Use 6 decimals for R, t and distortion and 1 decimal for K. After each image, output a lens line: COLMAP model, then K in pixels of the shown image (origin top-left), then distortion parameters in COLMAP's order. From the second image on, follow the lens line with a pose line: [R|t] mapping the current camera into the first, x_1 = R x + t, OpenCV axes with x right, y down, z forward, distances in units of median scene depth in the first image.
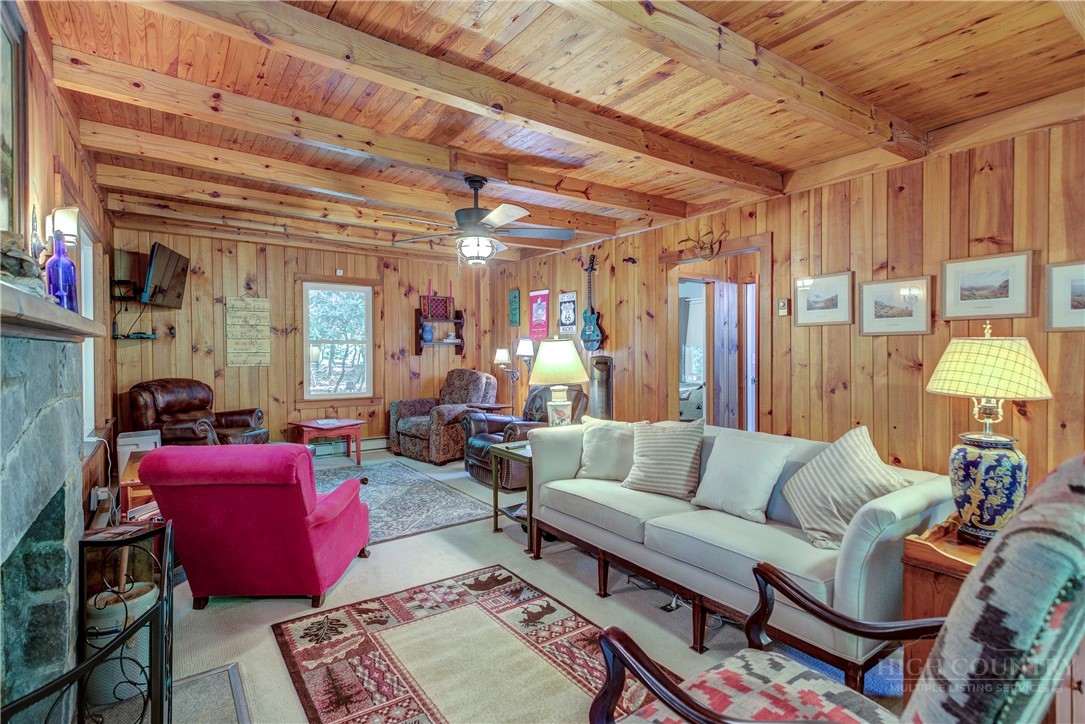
lens RADIAL K [[529.5, 0, 546.4], [0, 529.5, 360.0], [0, 0, 1]] dist [0.000145, 0.005835]
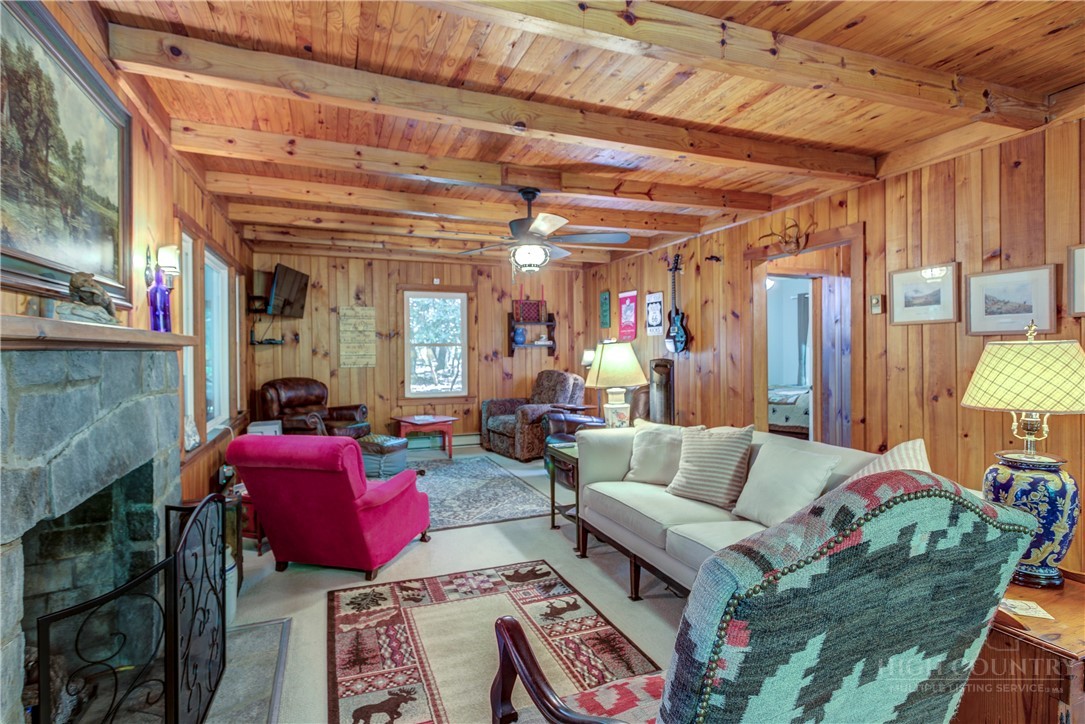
lens RADIAL K [[529.5, 0, 542.2], [0, 529.5, 356.4], [0, 0, 1]] dist [0.000145, 0.005835]
pose [[0.970986, -0.000210, -0.239137, 0.143776], [-0.001547, 0.999973, -0.007158, -0.005152], [0.239132, 0.007320, 0.970960, -0.012477]]
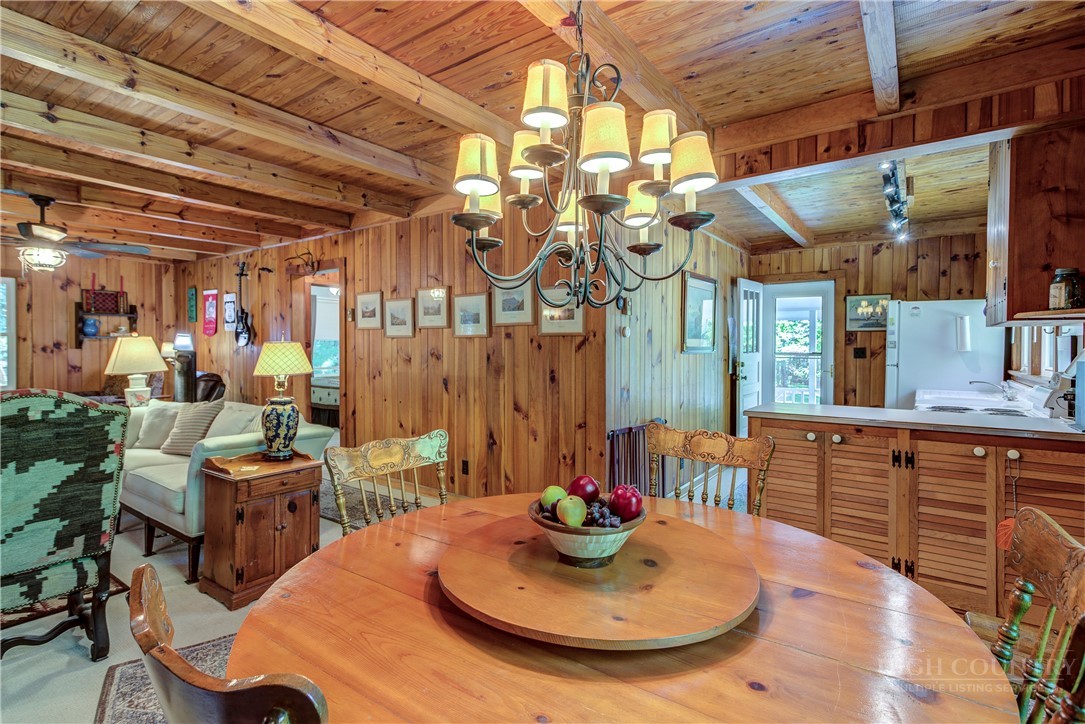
lens RADIAL K [[529.5, 0, 529.9], [0, 529.5, 355.5], [0, 0, 1]] dist [0.000145, 0.005835]
pose [[0.952430, 0.005384, 0.304711, 0.540035], [-0.005436, 0.999985, -0.000678, 0.000050], [-0.304710, -0.001011, 0.952445, -0.446293]]
